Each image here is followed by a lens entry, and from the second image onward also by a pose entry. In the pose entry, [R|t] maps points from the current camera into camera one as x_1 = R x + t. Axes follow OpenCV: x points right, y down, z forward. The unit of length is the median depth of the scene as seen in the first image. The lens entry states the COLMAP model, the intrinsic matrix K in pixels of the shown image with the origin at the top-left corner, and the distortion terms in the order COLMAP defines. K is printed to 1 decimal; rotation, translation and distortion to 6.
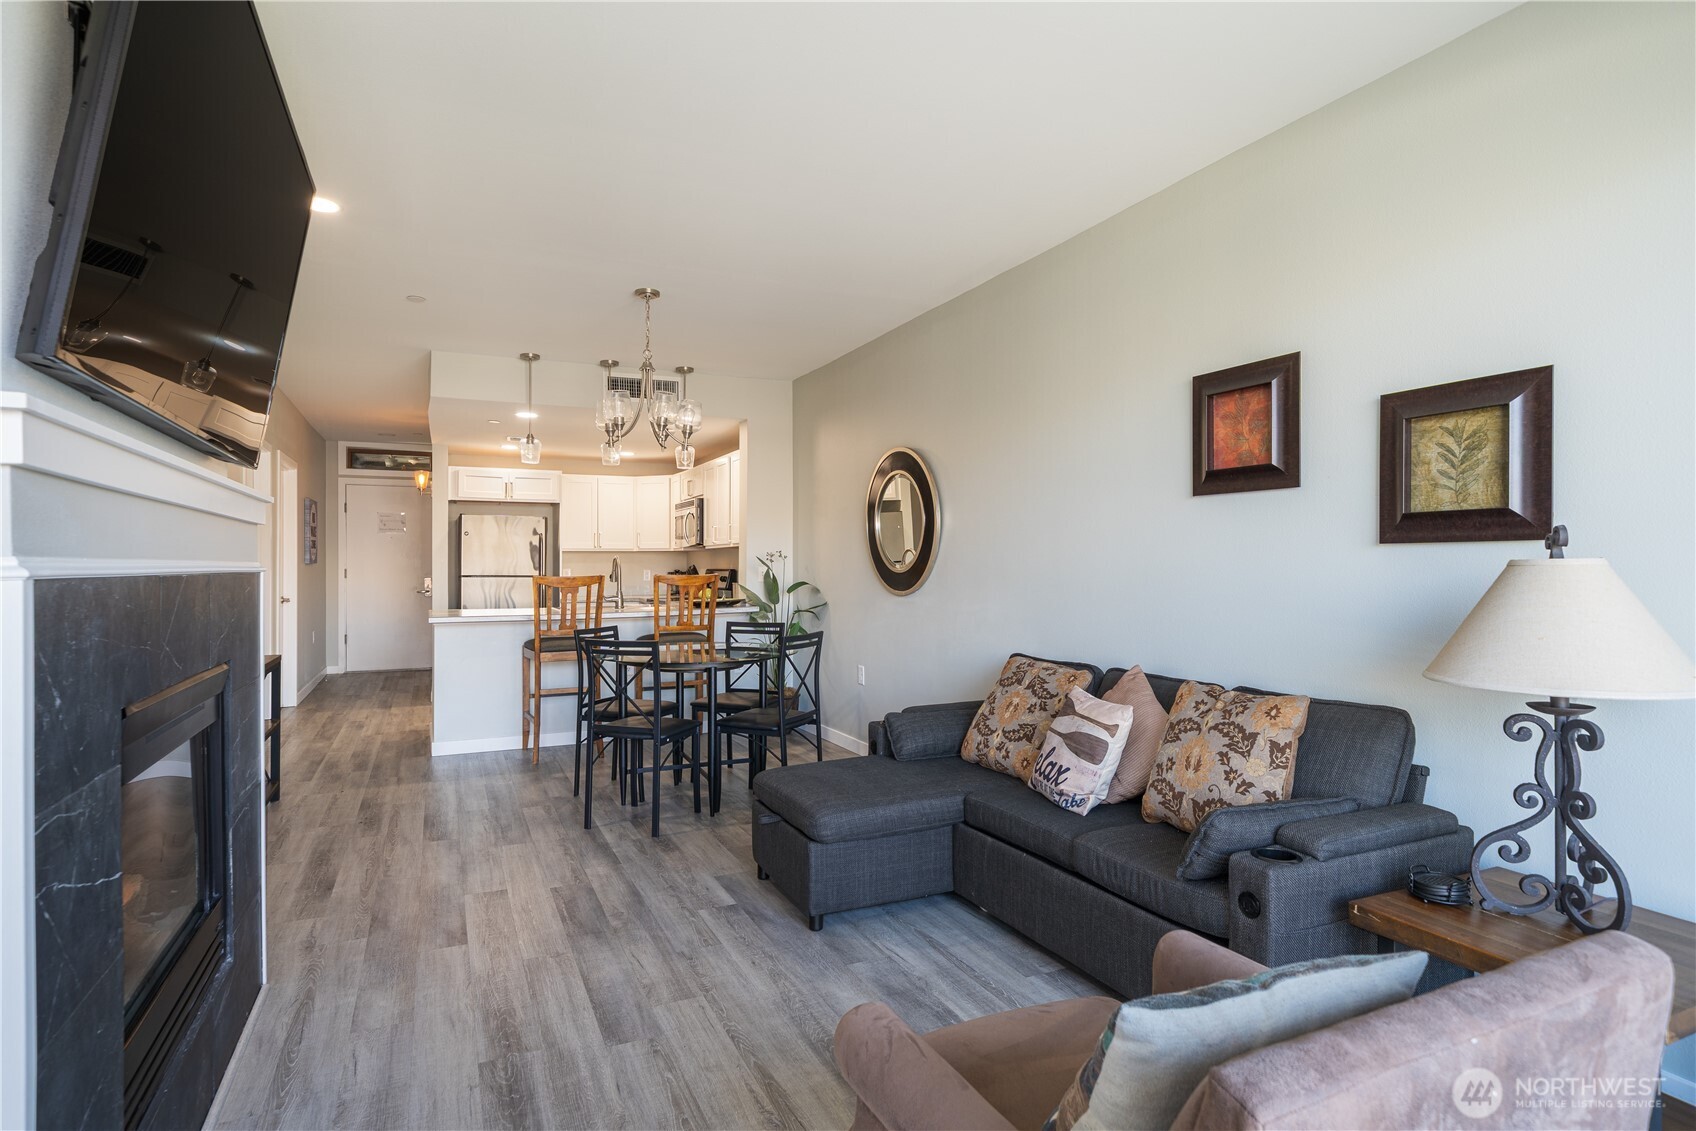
lens RADIAL K [[882.4, 0, 837.1], [0, 882.4, 565.8], [0, 0, 1]] dist [0.003378, 0.000634]
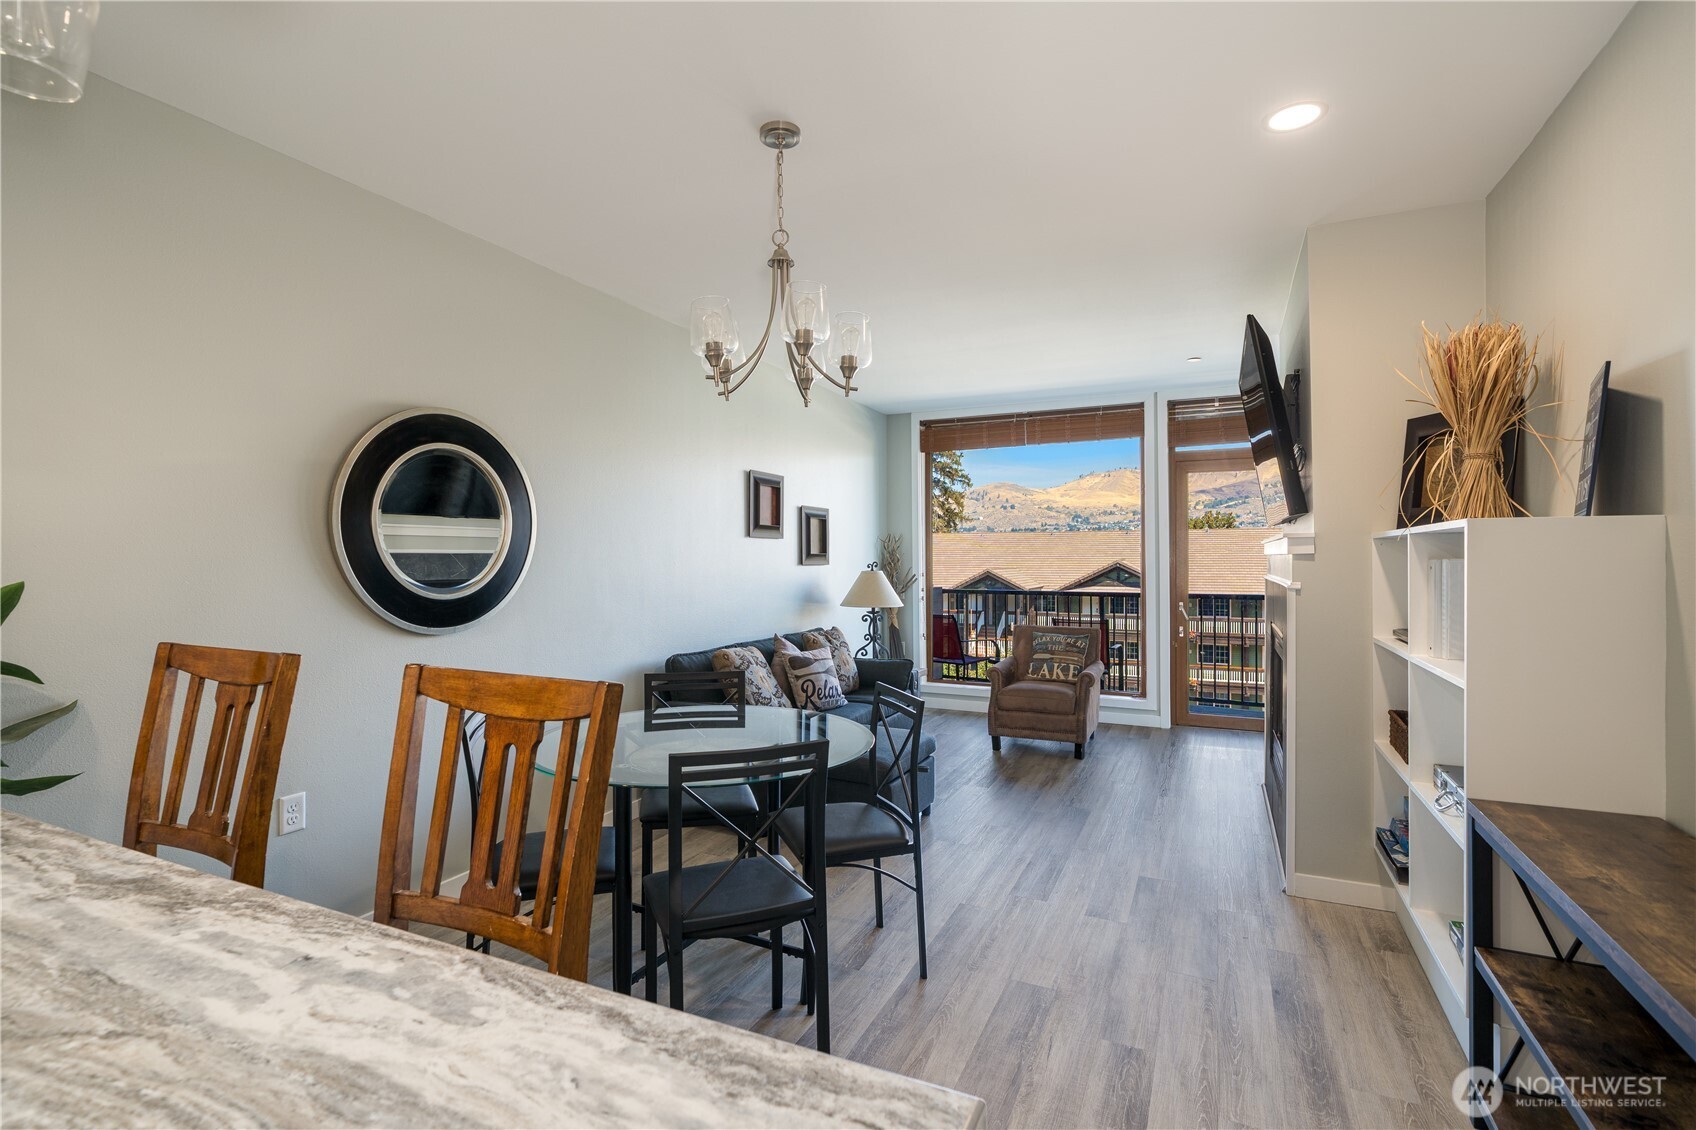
lens RADIAL K [[786.5, 0, 848.0], [0, 786.5, 565.0], [0, 0, 1]] dist [0.001112, 0.000148]
pose [[-0.648805, -0.004027, 0.760944, -0.506524], [0.003854, 0.999956, 0.008578, -0.019241], [-0.760945, 0.008498, -0.648761, 1.029903]]
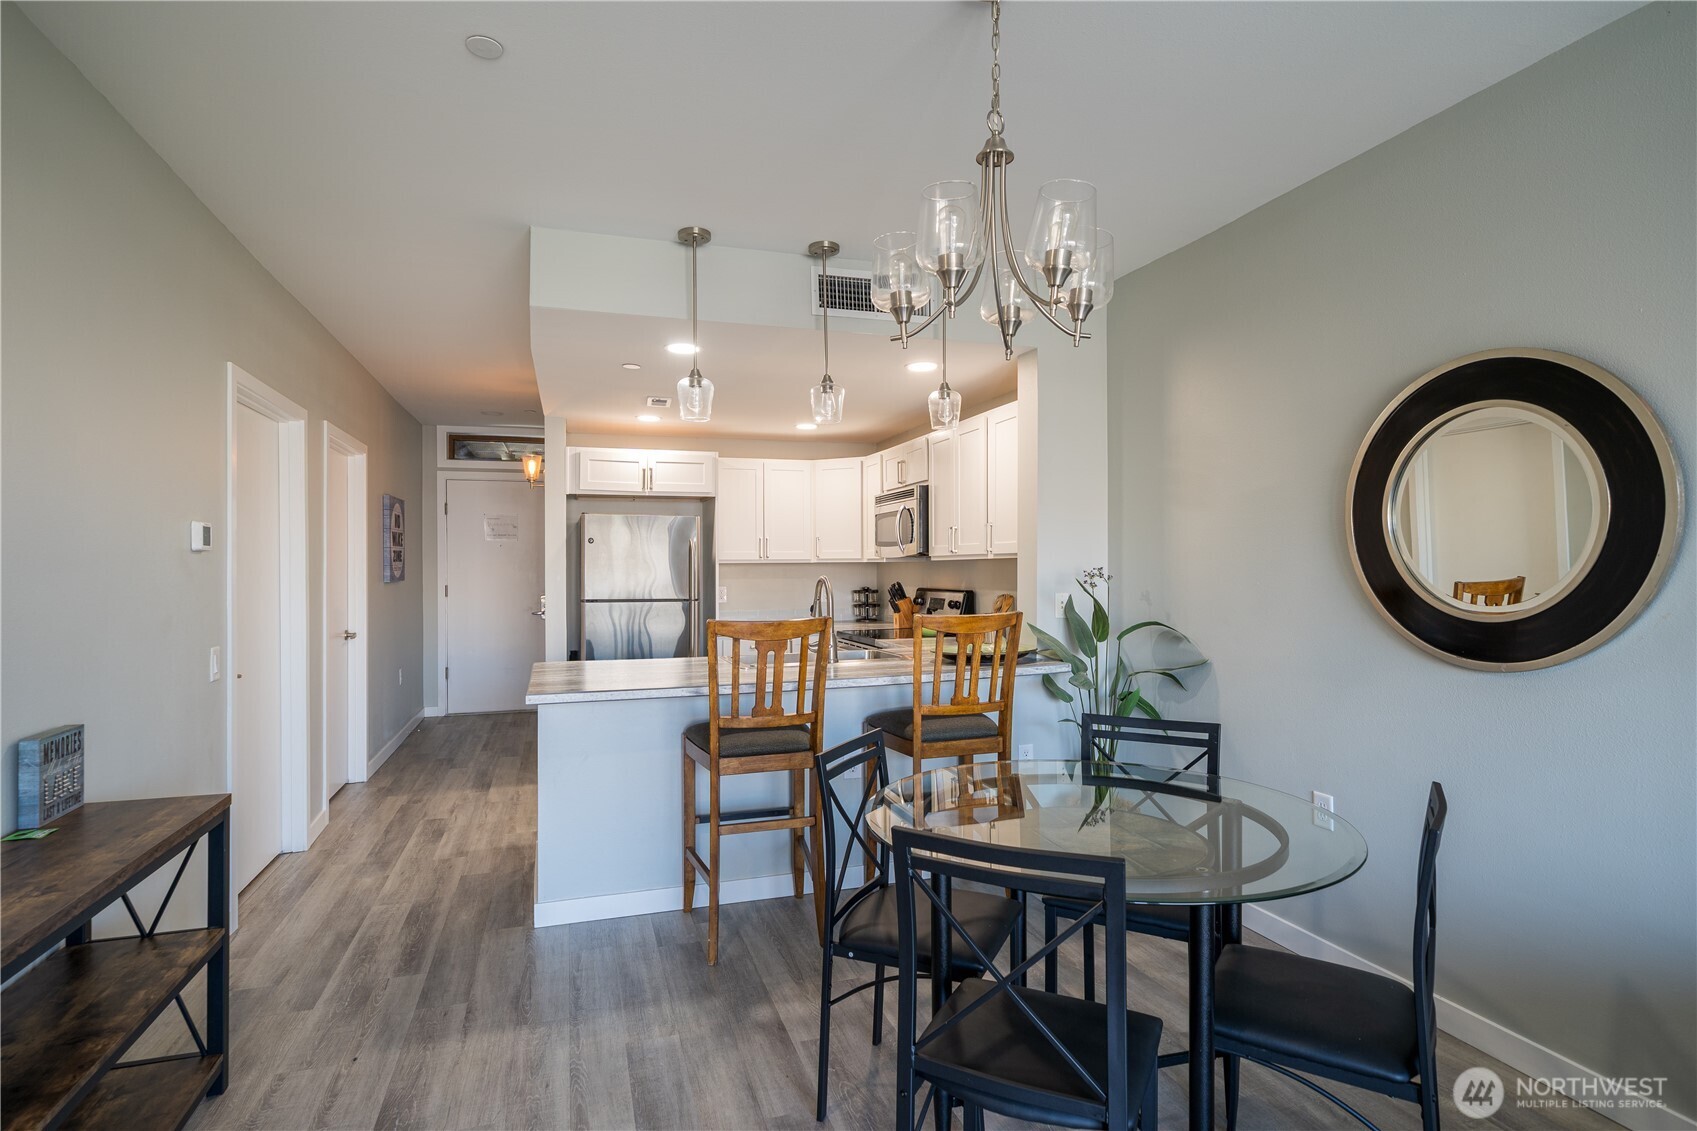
lens RADIAL K [[863.9, 0, 848.5], [0, 863.9, 565.5], [0, 0, 1]] dist [-0.005344, -0.000860]
pose [[0.994088, -0.004185, -0.108492, -0.189897], [0.004086, 0.999991, -0.001132, -0.020508], [0.108496, 0.000682, 0.994097, 0.456052]]
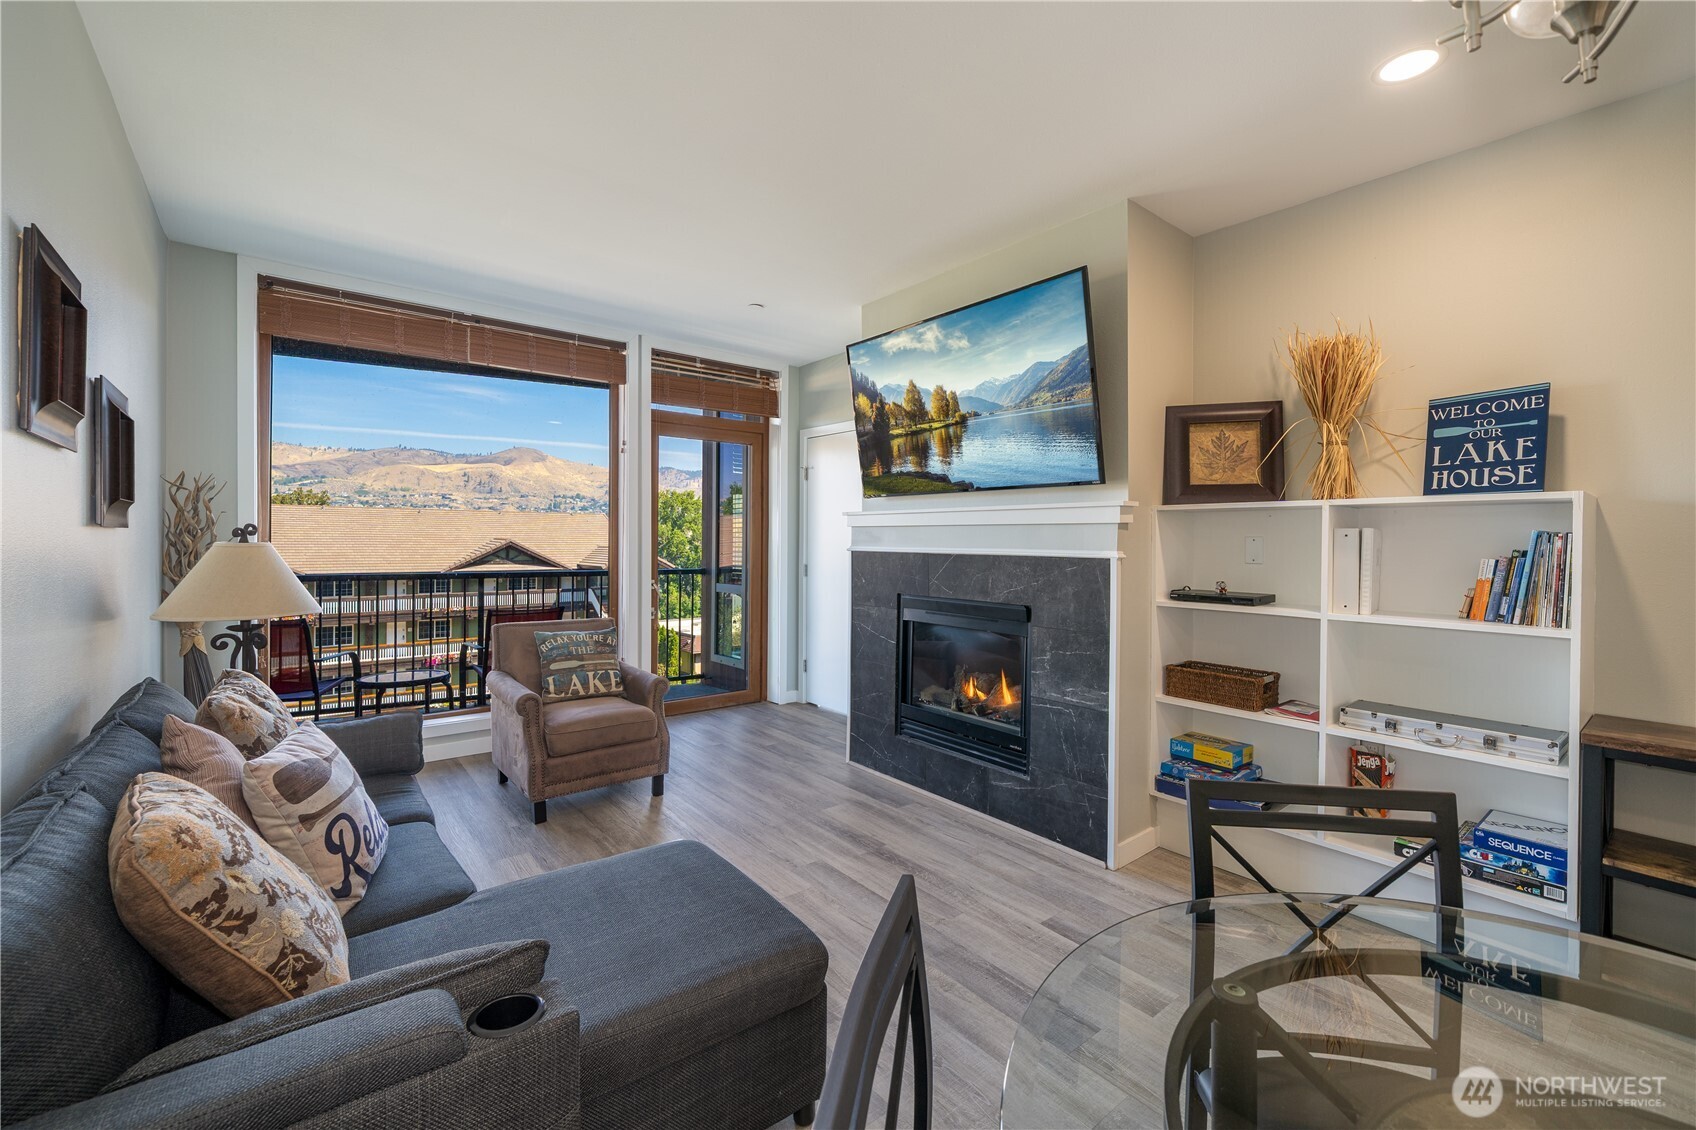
lens RADIAL K [[699.5, 0, 844.8], [0, 699.5, 541.7], [0, 0, 1]] dist [0.000174, -0.000090]
pose [[-0.969562, -0.008382, -0.244703, 0.001931], [-0.009241, 0.999954, 0.002366, -0.007664], [0.244672, 0.004555, -0.969595, 0.862162]]
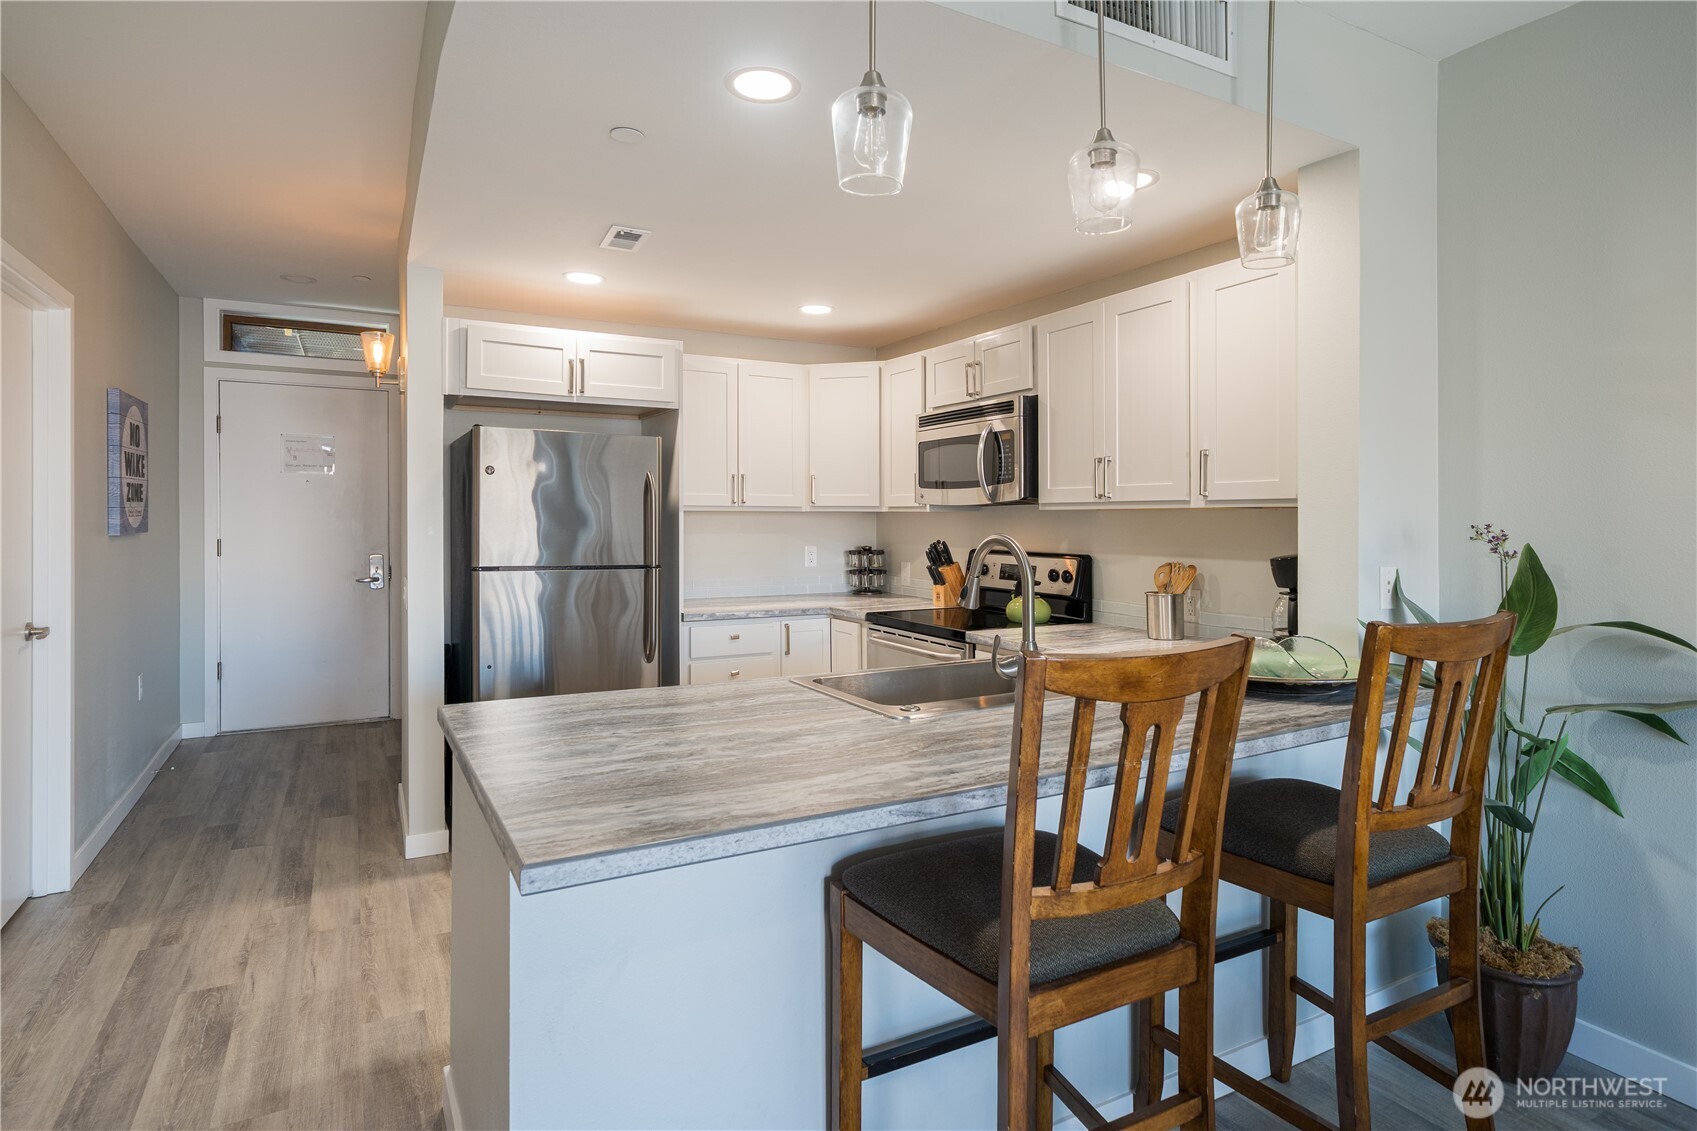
lens RADIAL K [[896.9, 0, 837.7], [0, 896.9, 527.9], [0, 0, 1]] dist [-0.002335, 0.000196]
pose [[0.997540, 0.005843, 0.069857, -0.384970], [-0.006678, 0.999909, 0.011721, -0.020394], [-0.069782, -0.012159, 0.997488, 0.755199]]
